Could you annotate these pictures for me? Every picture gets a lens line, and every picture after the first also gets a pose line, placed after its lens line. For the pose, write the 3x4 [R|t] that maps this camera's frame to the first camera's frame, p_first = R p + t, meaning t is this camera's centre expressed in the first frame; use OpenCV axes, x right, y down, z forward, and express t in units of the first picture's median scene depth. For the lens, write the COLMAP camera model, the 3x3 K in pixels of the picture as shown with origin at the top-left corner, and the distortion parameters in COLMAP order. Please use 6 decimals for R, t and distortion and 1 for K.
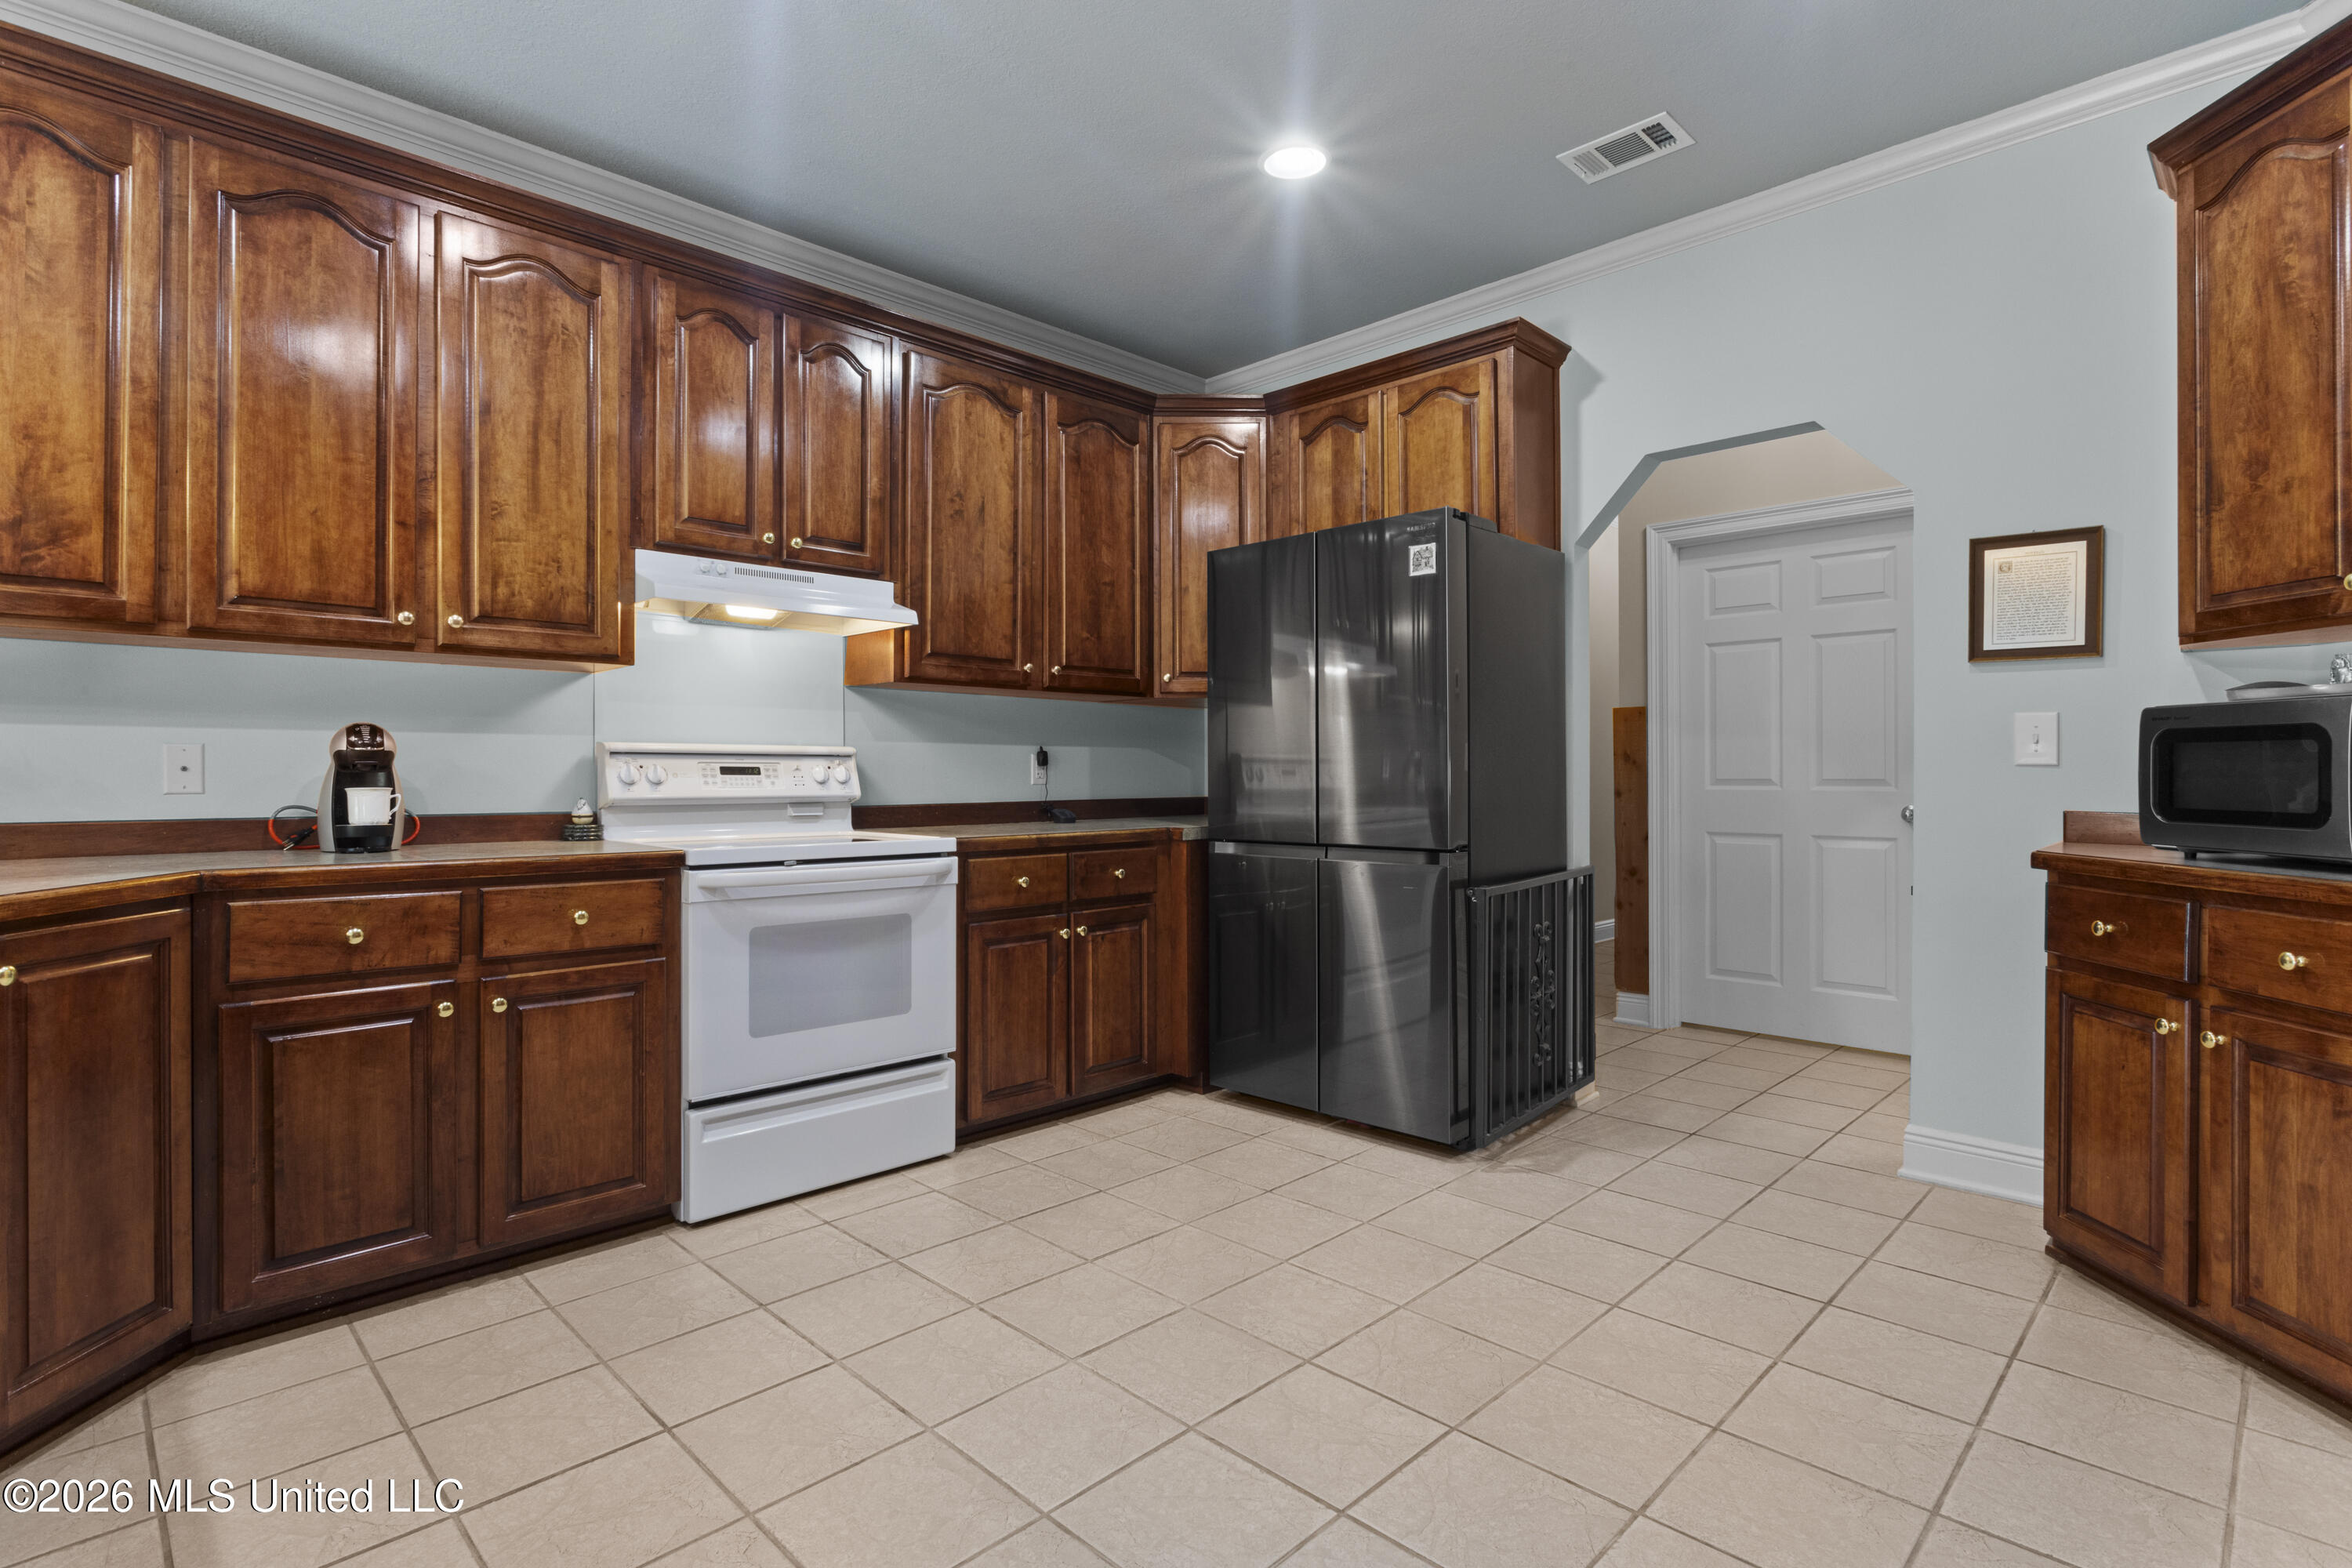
lens RADIAL K [[1163.5, 0, 1177.3], [0, 1163.5, 771.5], [0, 0, 1]] dist [-0.009544, 0.005514]
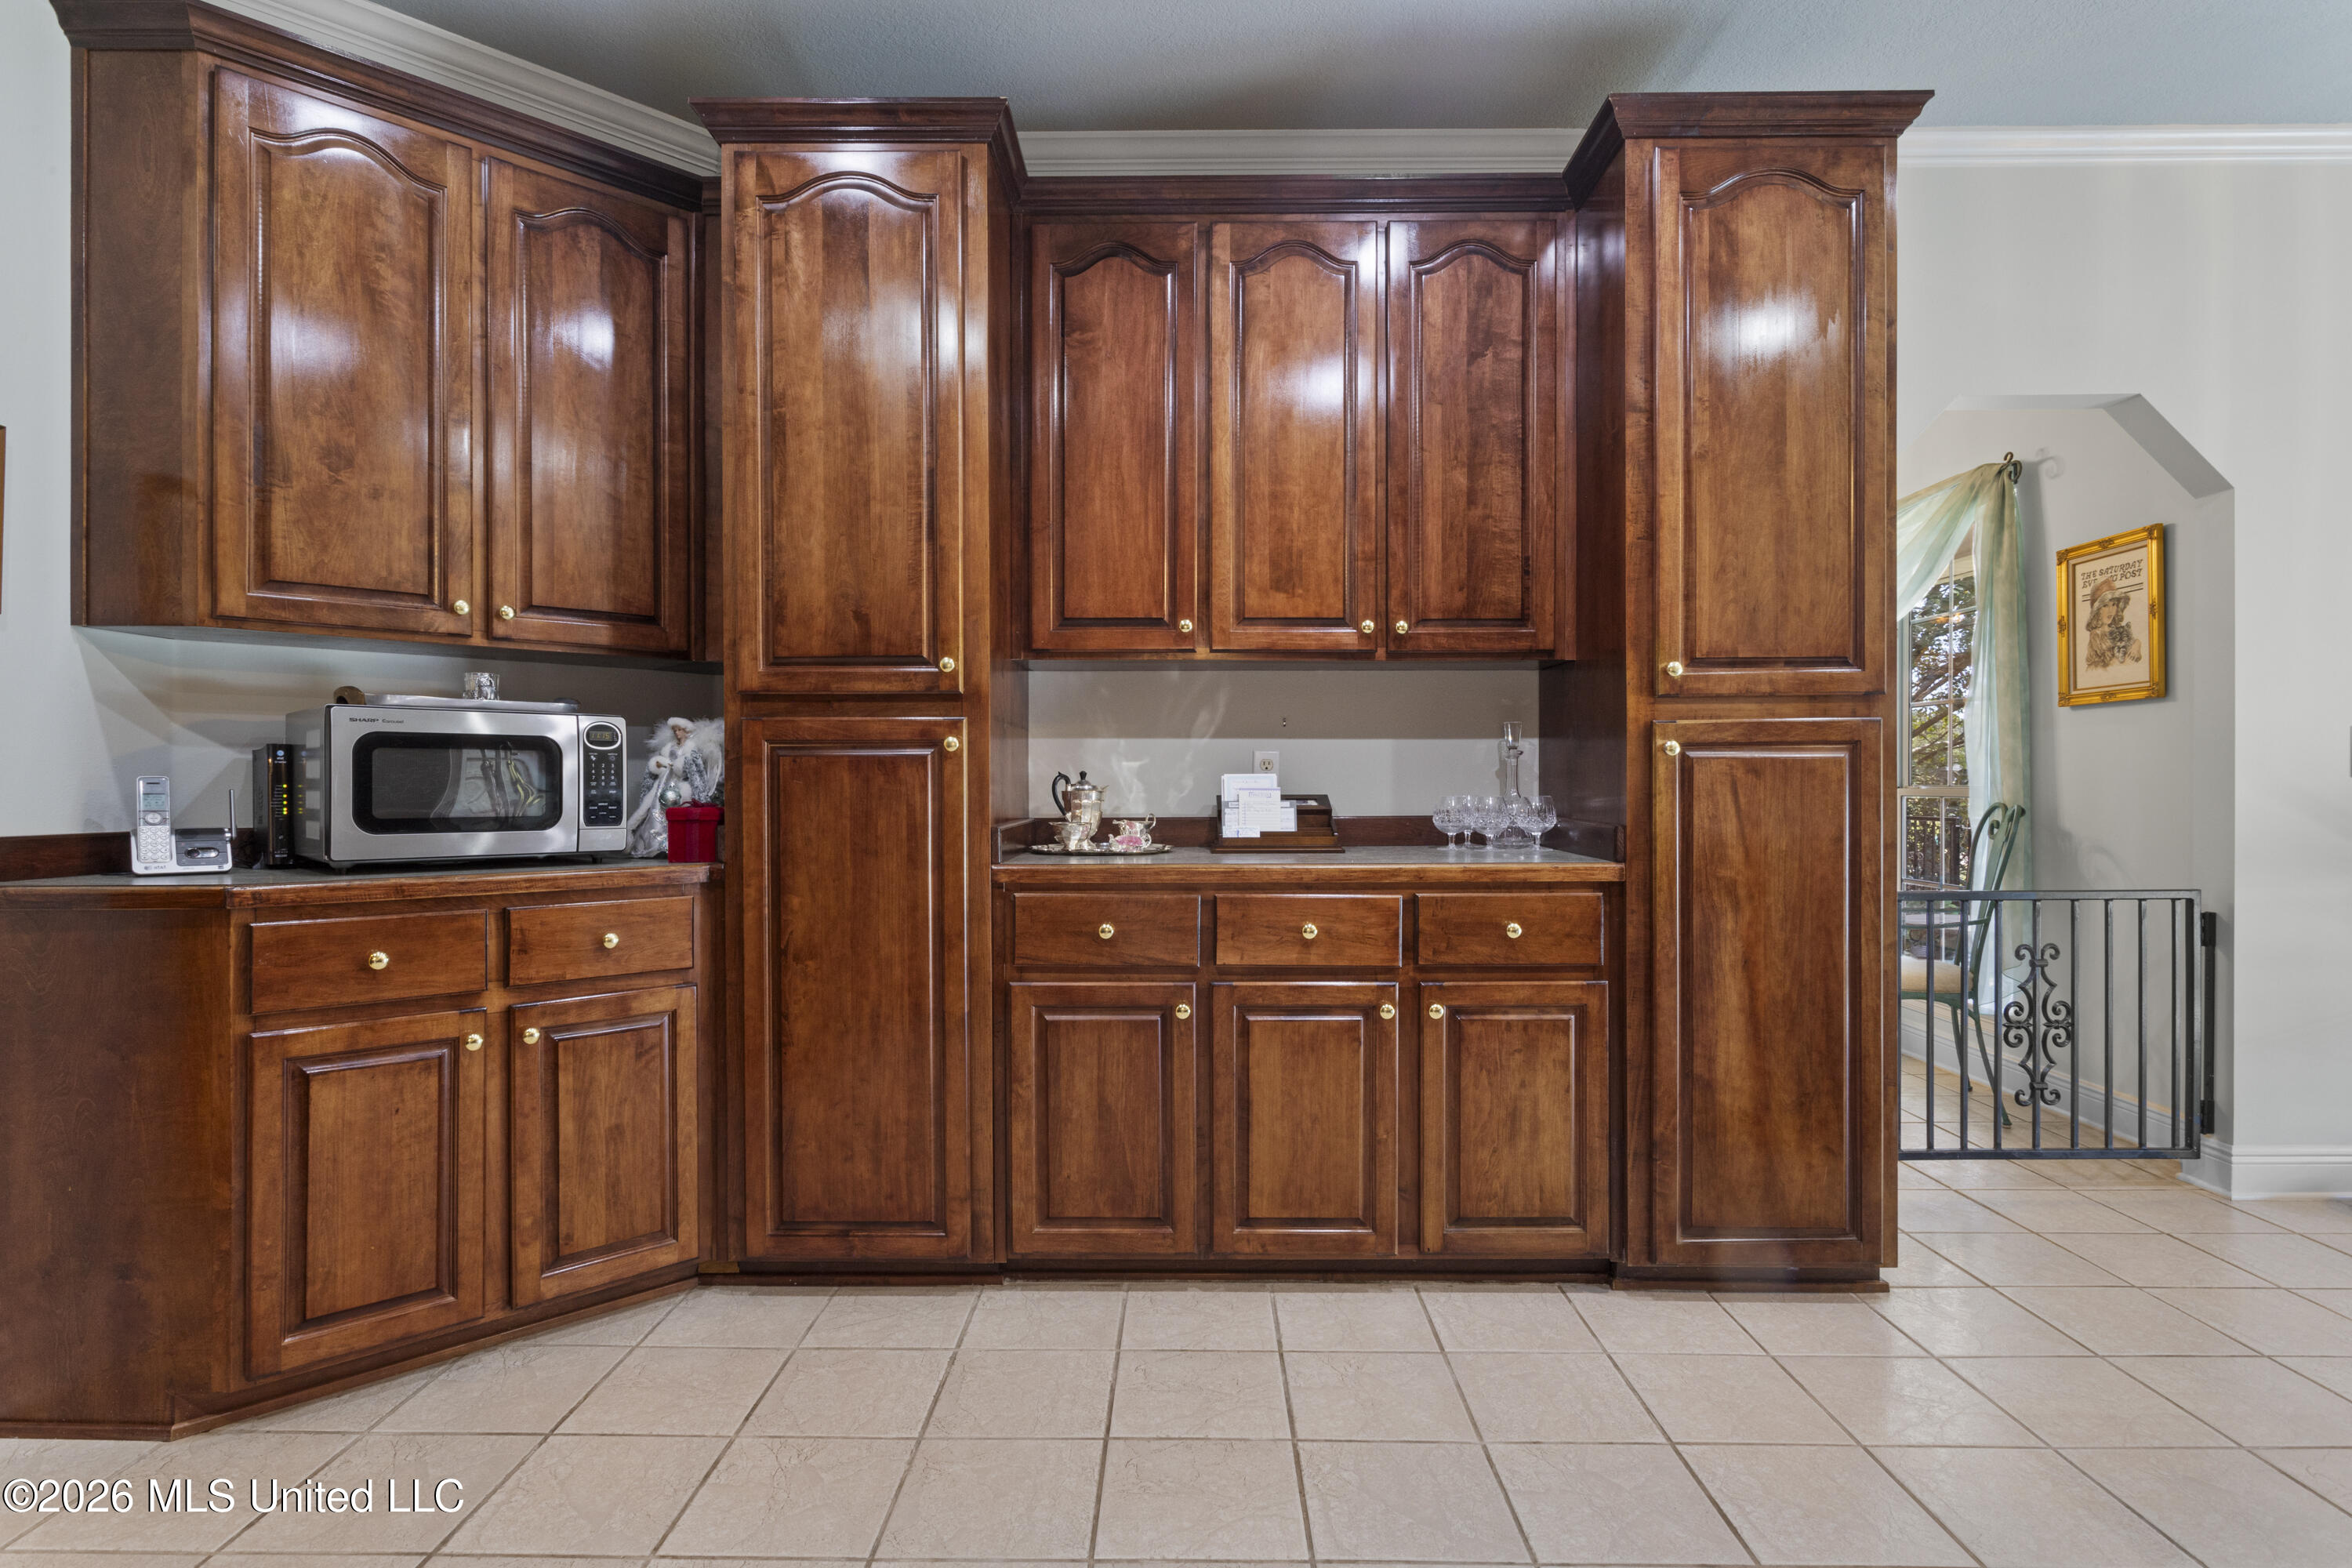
lens RADIAL K [[1197.7, 0, 1184.9], [0, 1197.7, 783.7], [0, 0, 1]] dist [-0.007579, 0.003958]
pose [[-0.697391, -0.002108, 0.716688, -0.256615], [0.000461, 0.999994, 0.003390, 0.001012], [-0.716691, 0.002694, -0.697386, 1.177435]]
